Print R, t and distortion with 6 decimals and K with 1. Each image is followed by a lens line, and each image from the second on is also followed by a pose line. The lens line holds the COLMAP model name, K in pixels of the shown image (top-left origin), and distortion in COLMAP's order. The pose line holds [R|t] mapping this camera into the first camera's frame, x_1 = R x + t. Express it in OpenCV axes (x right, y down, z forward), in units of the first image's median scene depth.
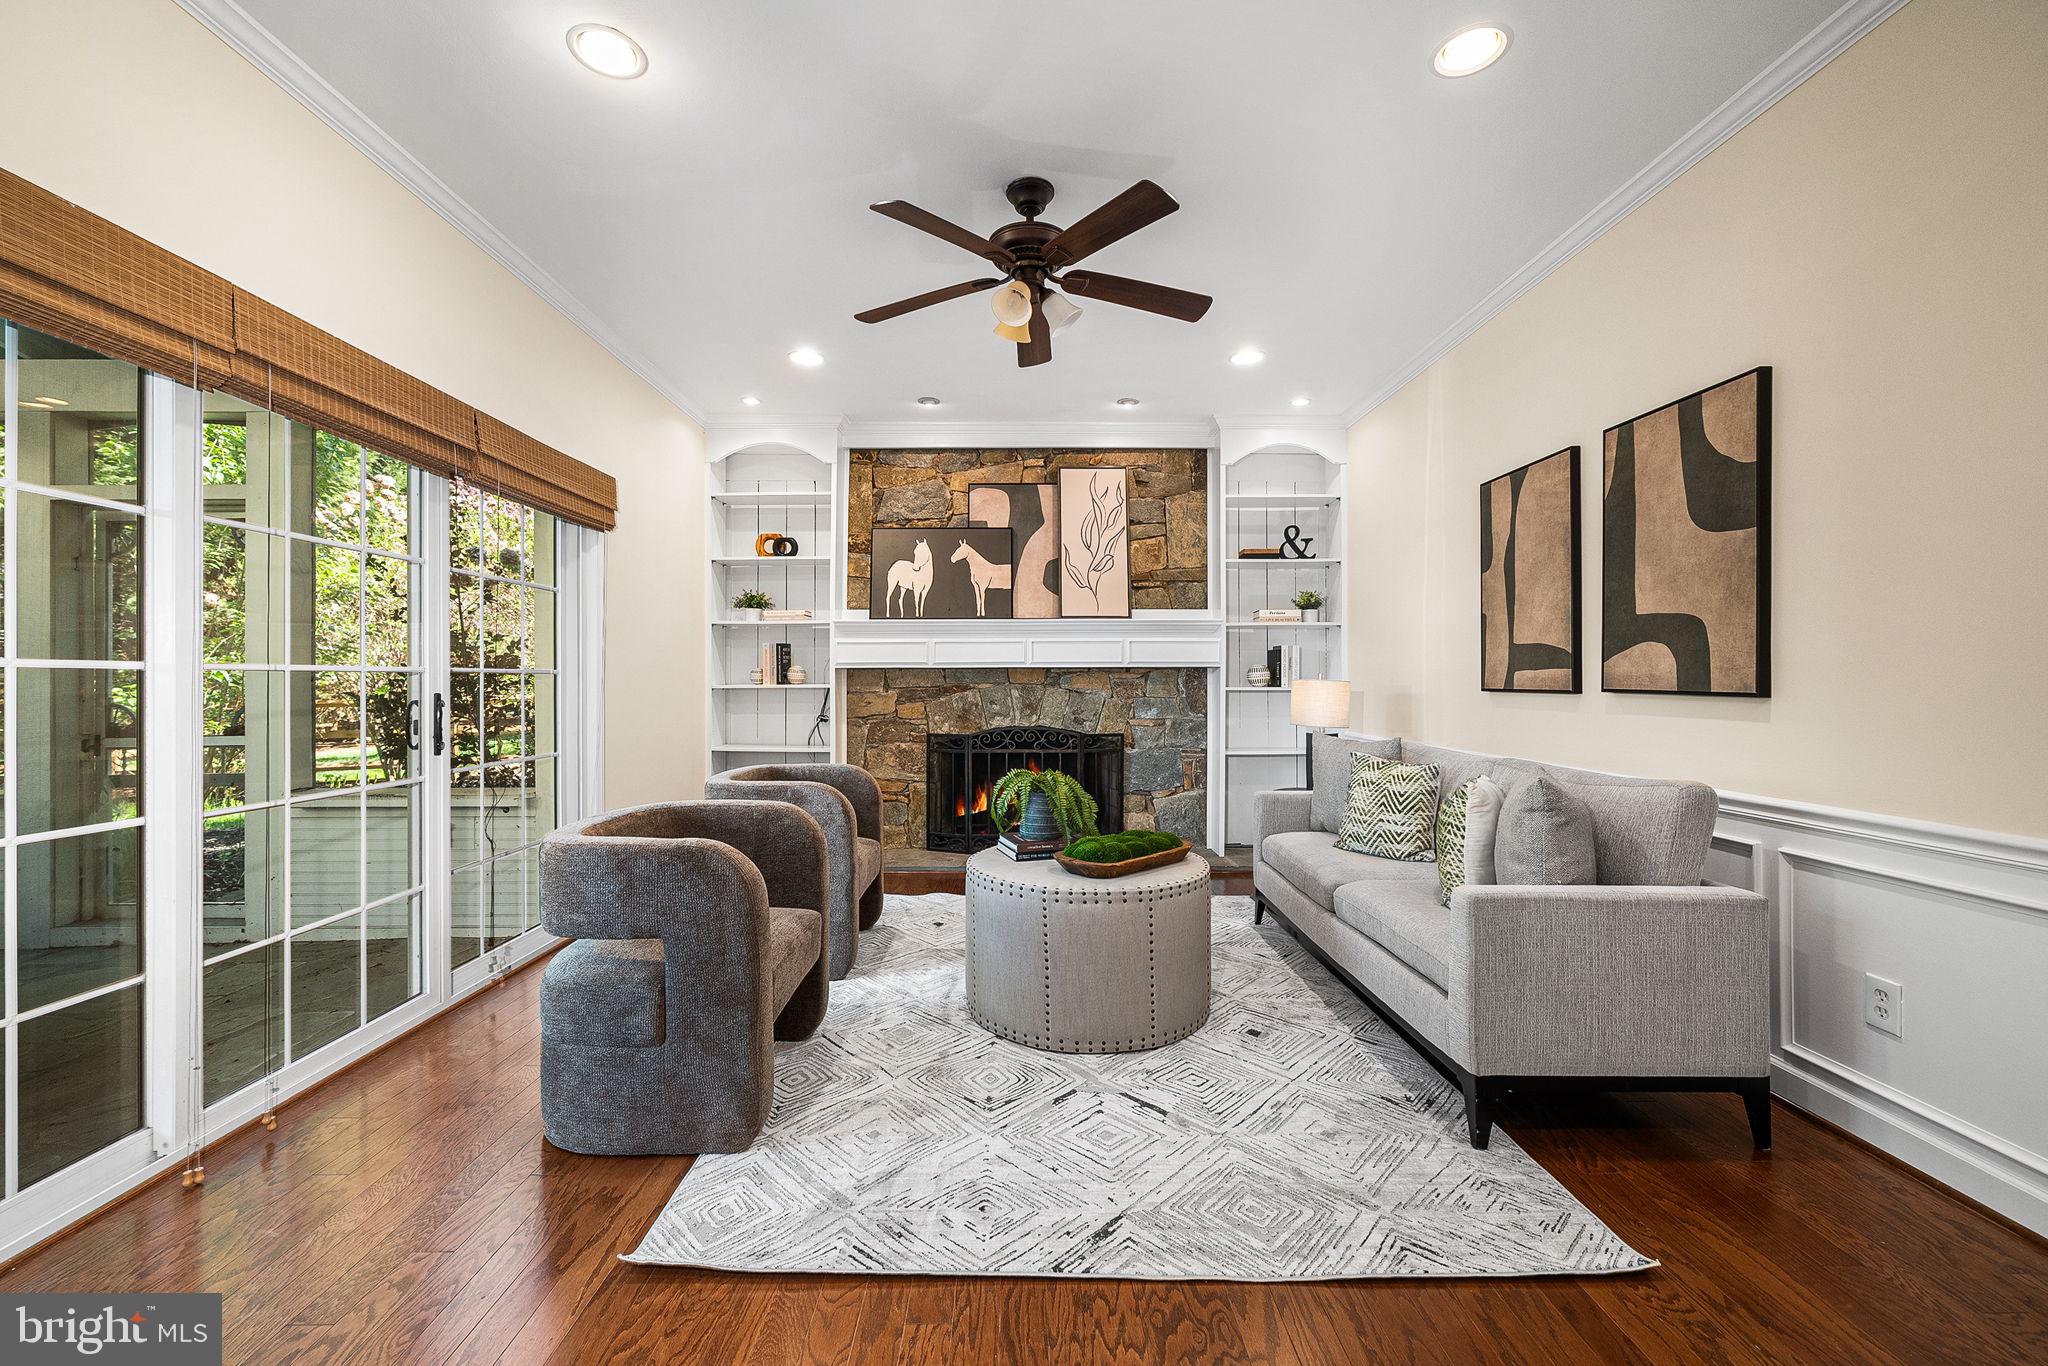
lens RADIAL K [[797.4, 0, 1021.8], [0, 797.4, 677.3], [0, 0, 1]] dist [-0.000706, 0.000092]
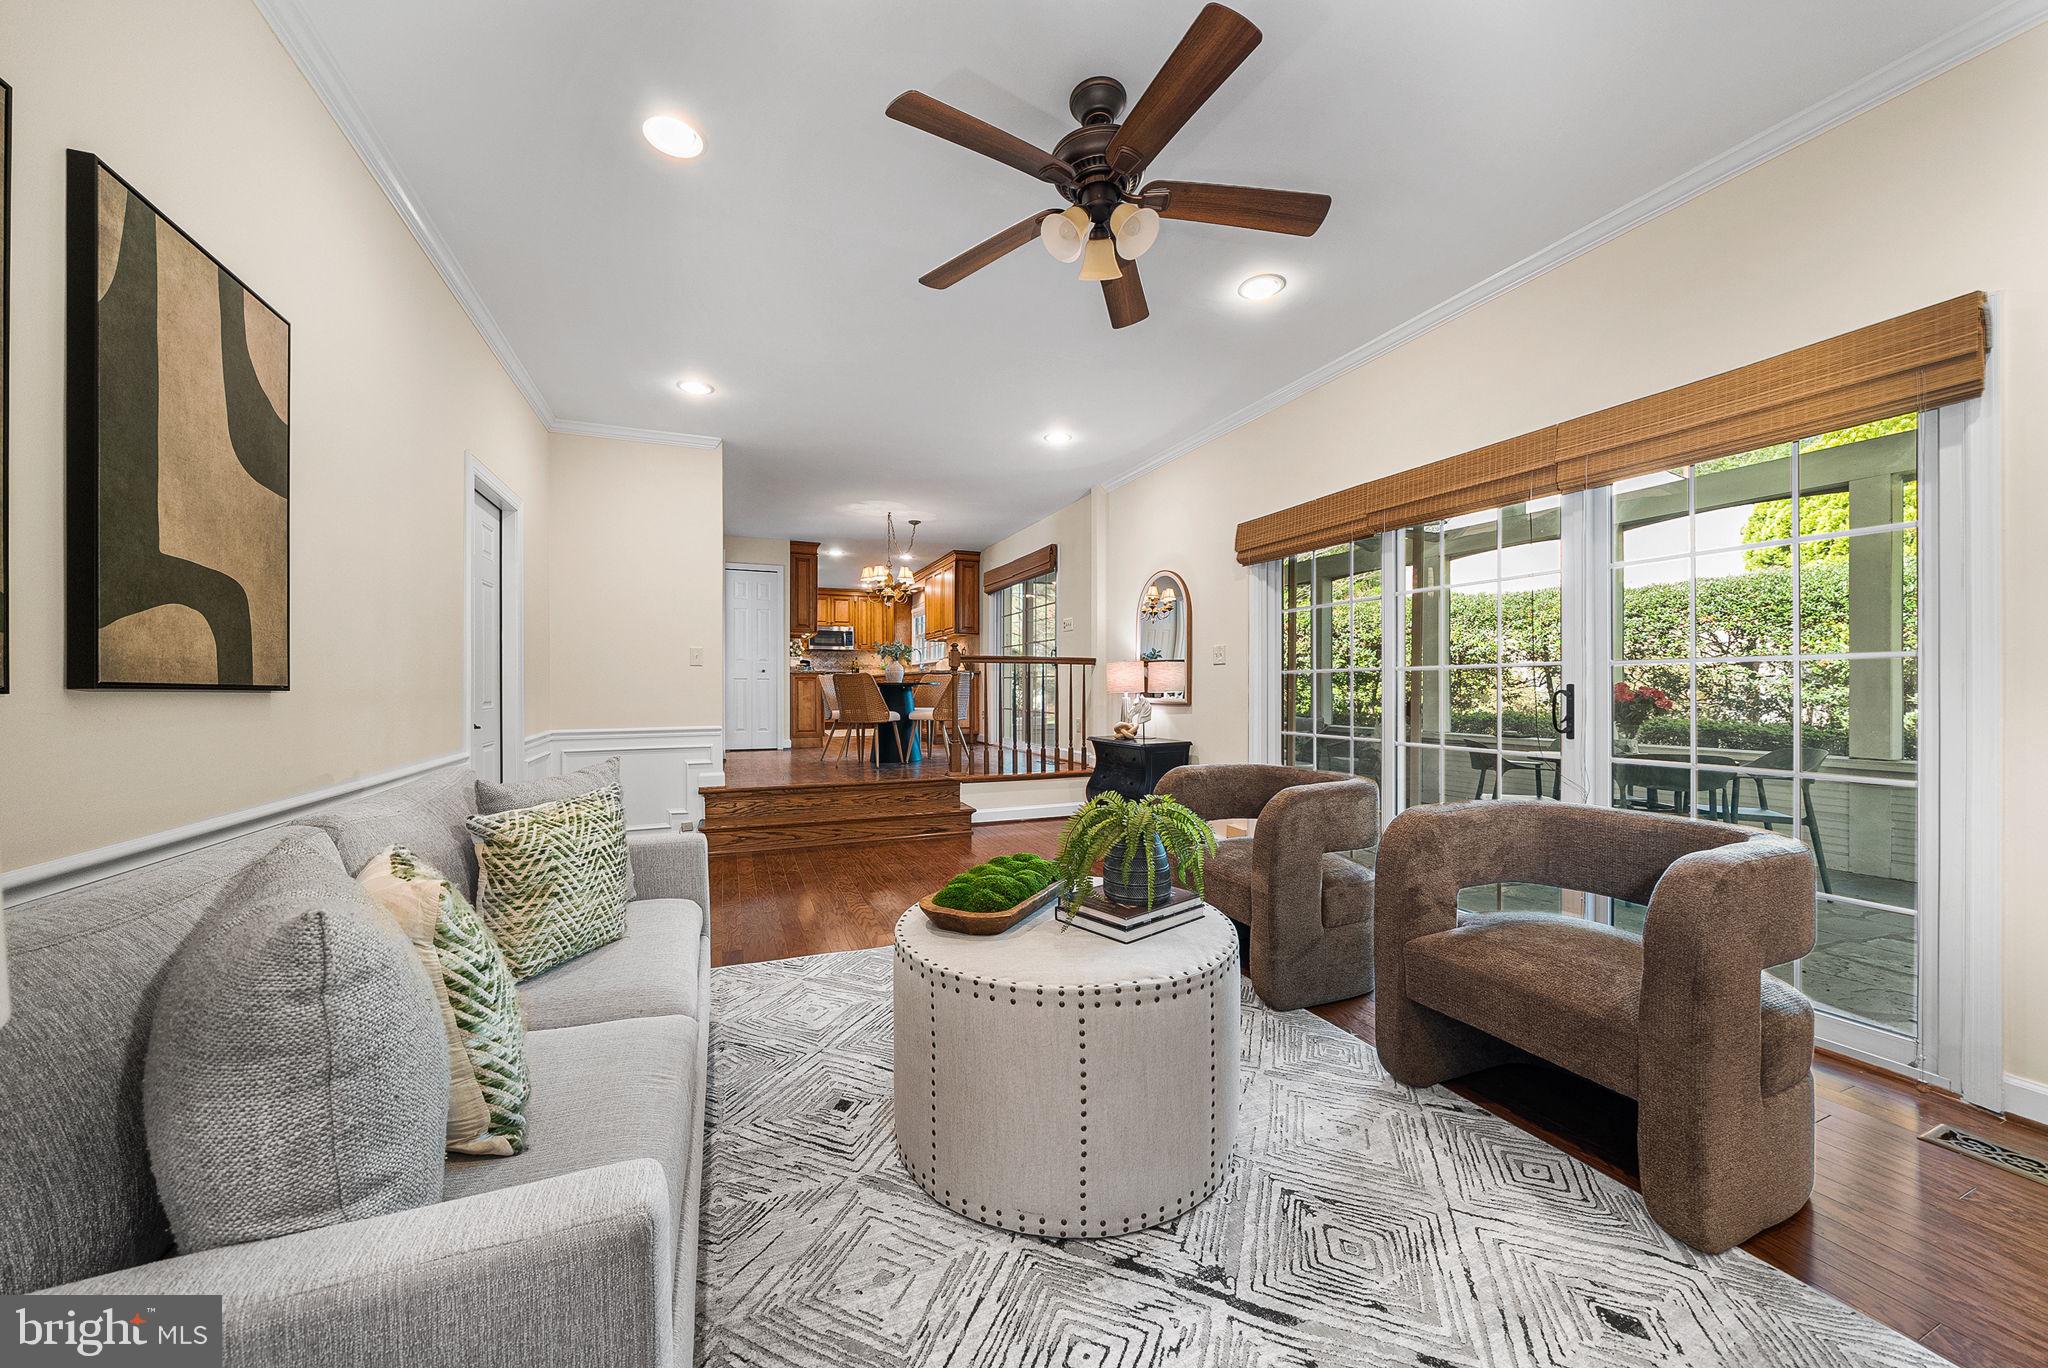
lens RADIAL K [[750.5, 0, 1024.0], [0, 750.5, 684.0], [0, 0, 1]] dist [-0.001219, 0.000016]
pose [[-0.925974, 0.001918, -0.377583, 0.208851], [0.005836, 0.999940, -0.009233, 0.012989], [0.377542, -0.010753, -0.925930, 0.912687]]
